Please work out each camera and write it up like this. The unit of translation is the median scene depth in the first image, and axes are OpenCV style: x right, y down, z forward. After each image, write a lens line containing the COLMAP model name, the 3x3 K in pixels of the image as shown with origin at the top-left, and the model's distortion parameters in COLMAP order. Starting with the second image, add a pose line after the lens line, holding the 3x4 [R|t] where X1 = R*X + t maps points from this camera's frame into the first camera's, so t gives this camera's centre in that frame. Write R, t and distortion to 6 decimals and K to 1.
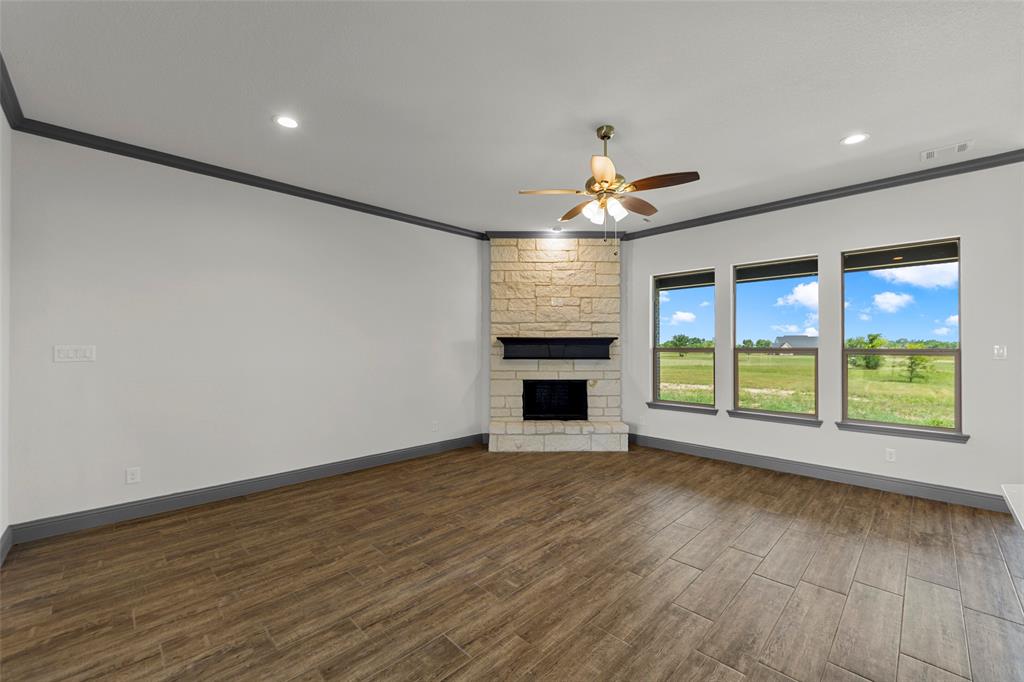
lens RADIAL K [[411.0, 0, 527.7], [0, 411.0, 342.5], [0, 0, 1]] dist [-0.000302, -0.000090]
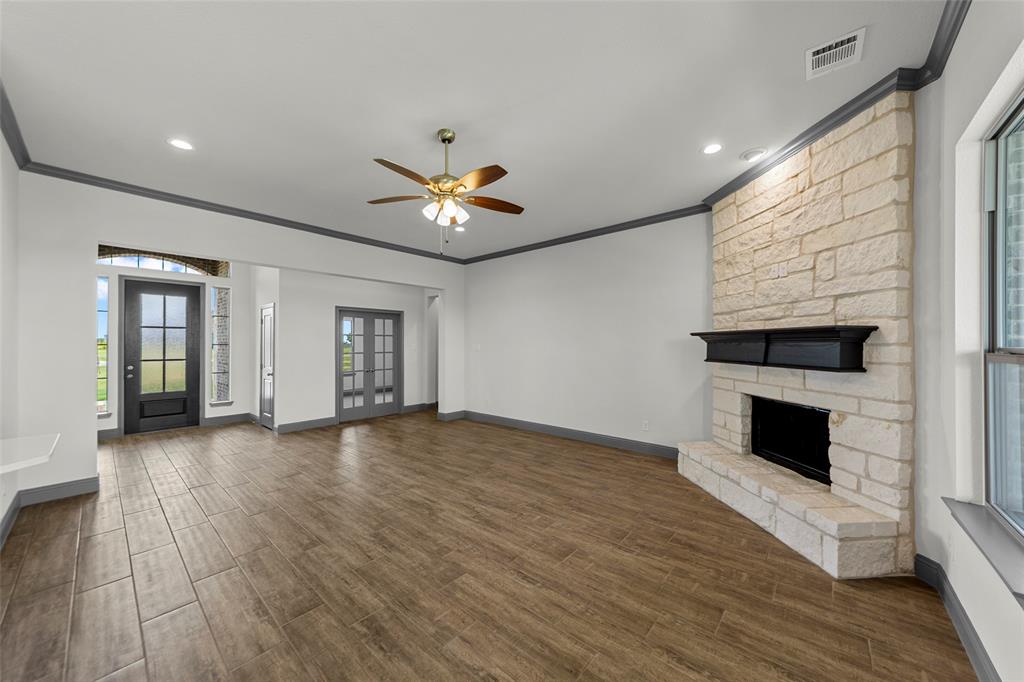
lens RADIAL K [[365.8, 0, 512.0], [0, 365.8, 341.0], [0, 0, 1]] dist [-0.005705, -0.000096]
pose [[0.052278, -0.009194, -0.998590, 0.578884], [0.008170, 0.999928, -0.008778, 0.005469], [0.998599, -0.007699, 0.052350, 0.583509]]
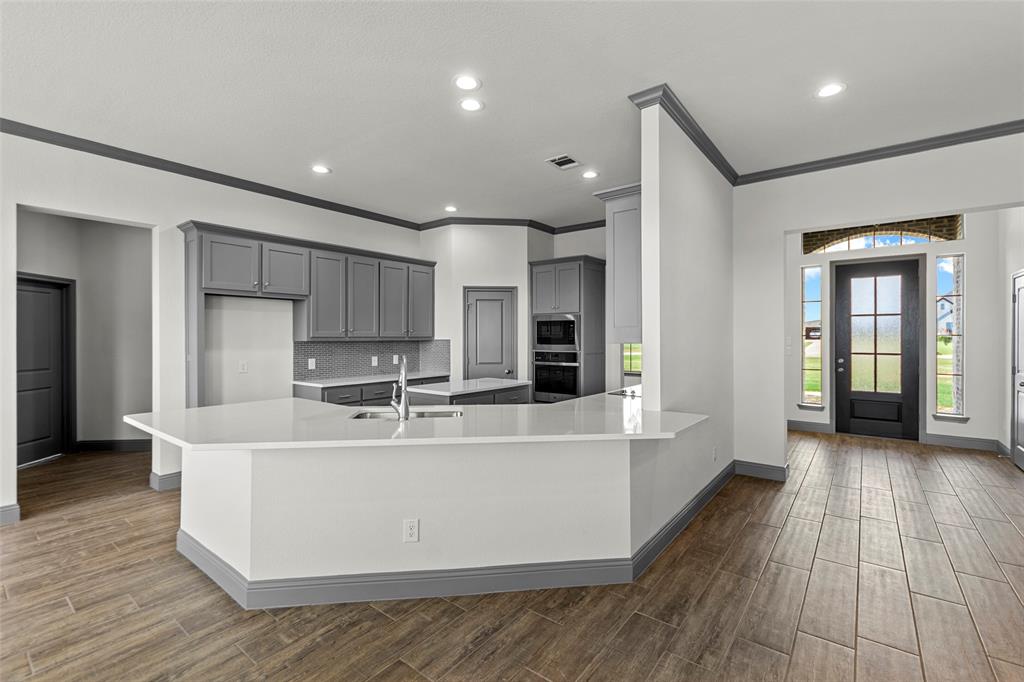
lens RADIAL K [[447.2, 0, 519.0], [0, 447.2, 338.2], [0, 0, 1]] dist [0.003073, 0.000306]
pose [[-0.993235, 0.002441, -0.116094, 0.465769], [0.002787, 0.999992, -0.002817, 0.005595], [0.116087, -0.003121, -0.993234, 0.615519]]
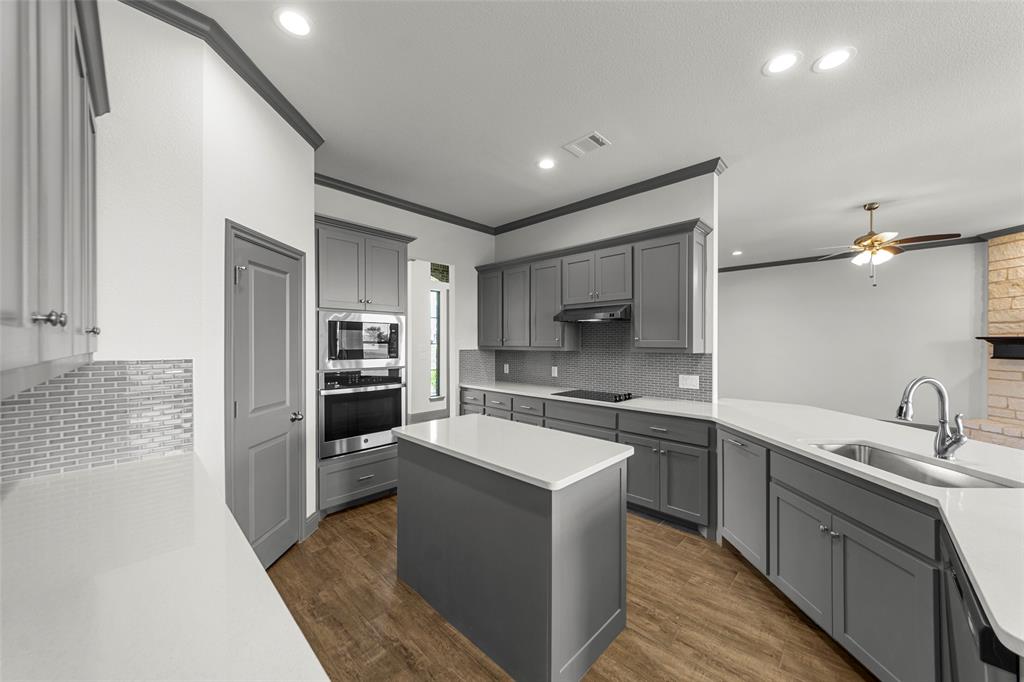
lens RADIAL K [[369.6, 0, 515.2], [0, 369.6, 341.9], [0, 0, 1]] dist [0.001790, 0.000240]
pose [[0.011172, -0.001703, -0.999936, 0.812417], [0.005638, 0.999983, -0.001640, -0.005626], [0.999922, -0.005619, 0.011182, -0.179374]]
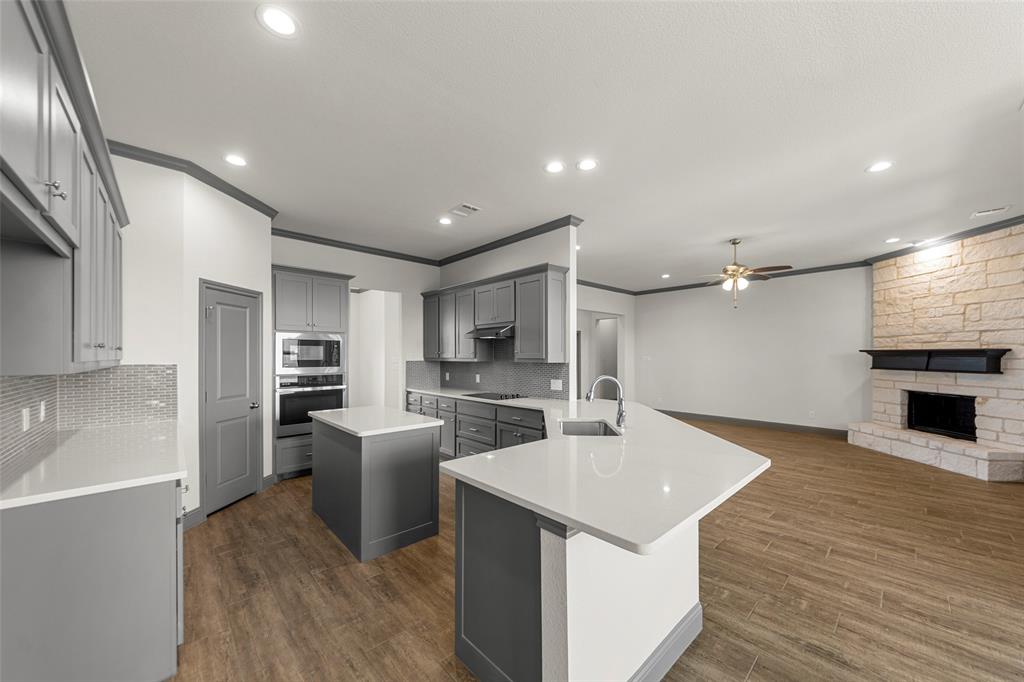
lens RADIAL K [[375.0, 0, 514.6], [0, 375.0, 353.2], [0, 0, 1]] dist [-0.000550, 0.003231]
pose [[-0.043720, -0.005691, -0.999028, 1.001519], [0.005760, 0.999966, -0.005949, -0.003155], [0.999027, -0.006015, -0.043685, 0.045976]]
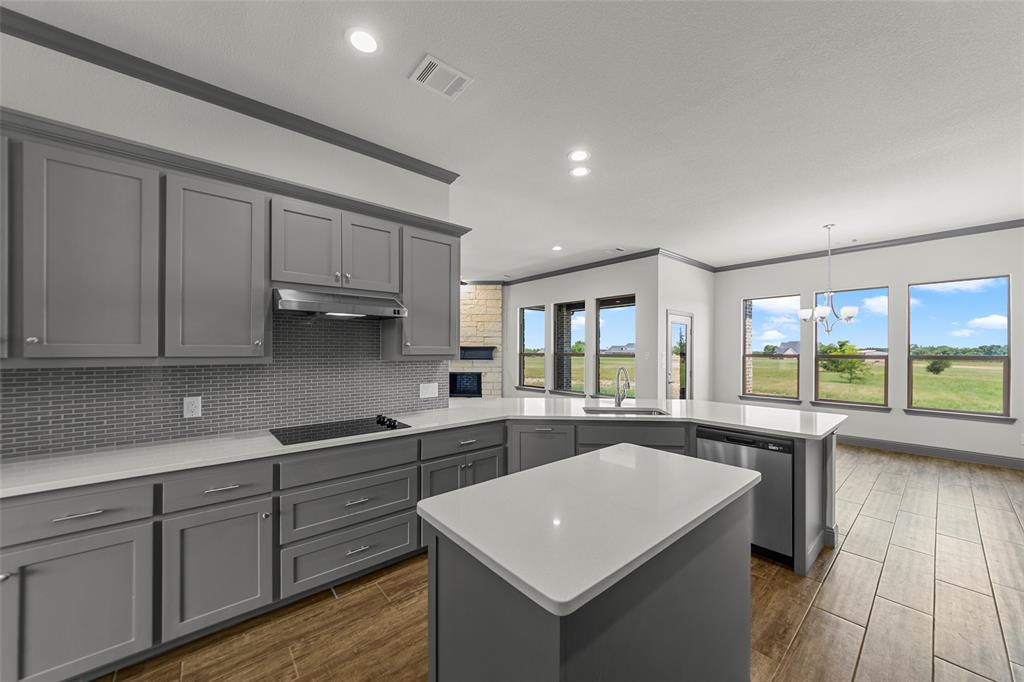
lens RADIAL K [[368.0, 0, 524.9], [0, 368.0, 350.0], [0, 0, 1]] dist [0.000471, 0.000035]
pose [[0.997482, 0.000974, -0.070920, 0.420426], [-0.000574, 0.999984, 0.005665, -0.005955], [0.070925, -0.005610, 0.997466, -0.435140]]
